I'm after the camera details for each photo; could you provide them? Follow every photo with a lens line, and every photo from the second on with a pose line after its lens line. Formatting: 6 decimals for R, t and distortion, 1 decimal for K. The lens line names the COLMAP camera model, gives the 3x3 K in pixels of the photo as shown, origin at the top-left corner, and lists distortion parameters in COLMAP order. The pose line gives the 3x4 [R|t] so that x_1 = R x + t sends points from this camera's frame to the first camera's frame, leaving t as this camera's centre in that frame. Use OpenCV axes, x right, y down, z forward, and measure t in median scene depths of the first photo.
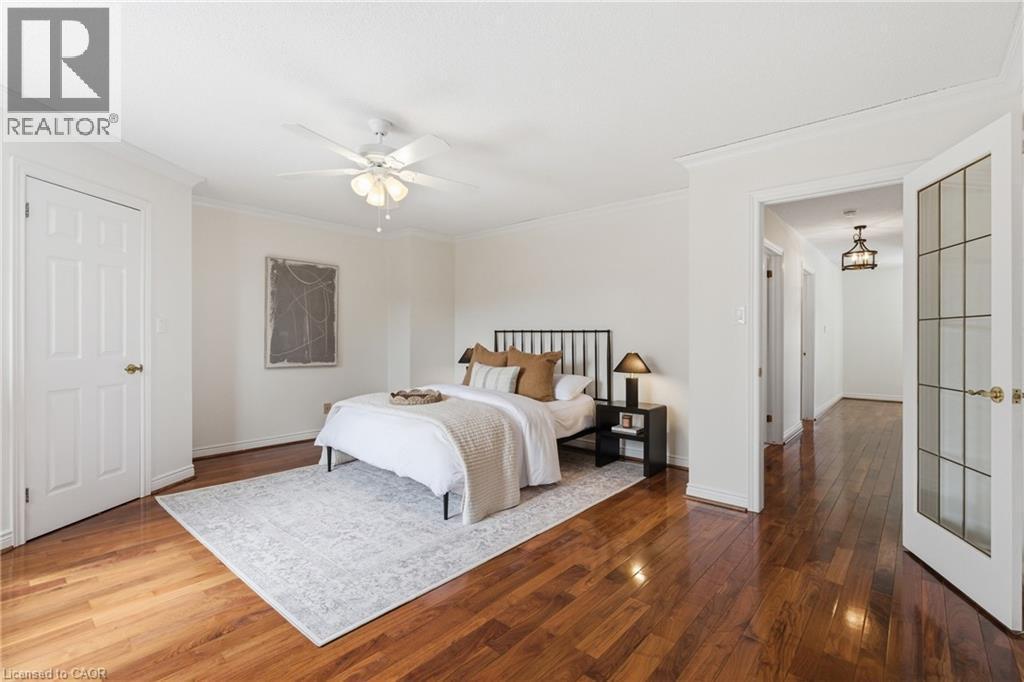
lens RADIAL K [[469.0, 0, 516.4], [0, 469.0, 340.3], [0, 0, 1]] dist [-0.002847, 0.000413]
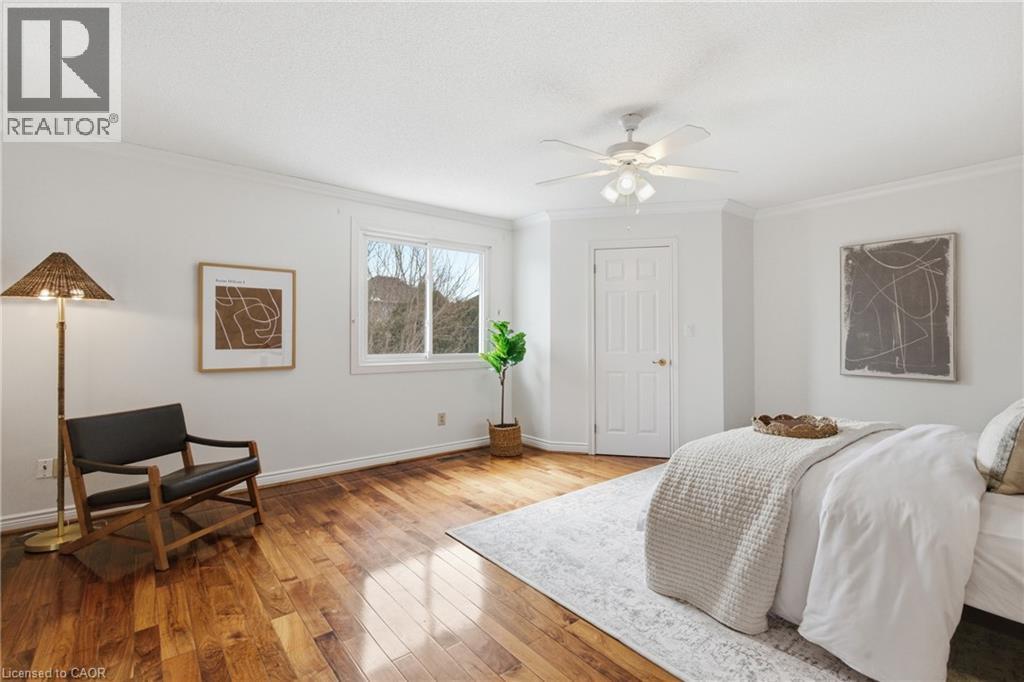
lens RADIAL K [[449.4, 0, 516.2], [0, 449.4, 337.0], [0, 0, 1]] dist [0.002406, 0.000127]
pose [[-0.146963, -0.005635, -0.989126, 0.382422], [-0.004864, 0.999976, -0.004974, -0.003459], [0.989130, 0.004080, -0.146987, 0.522896]]
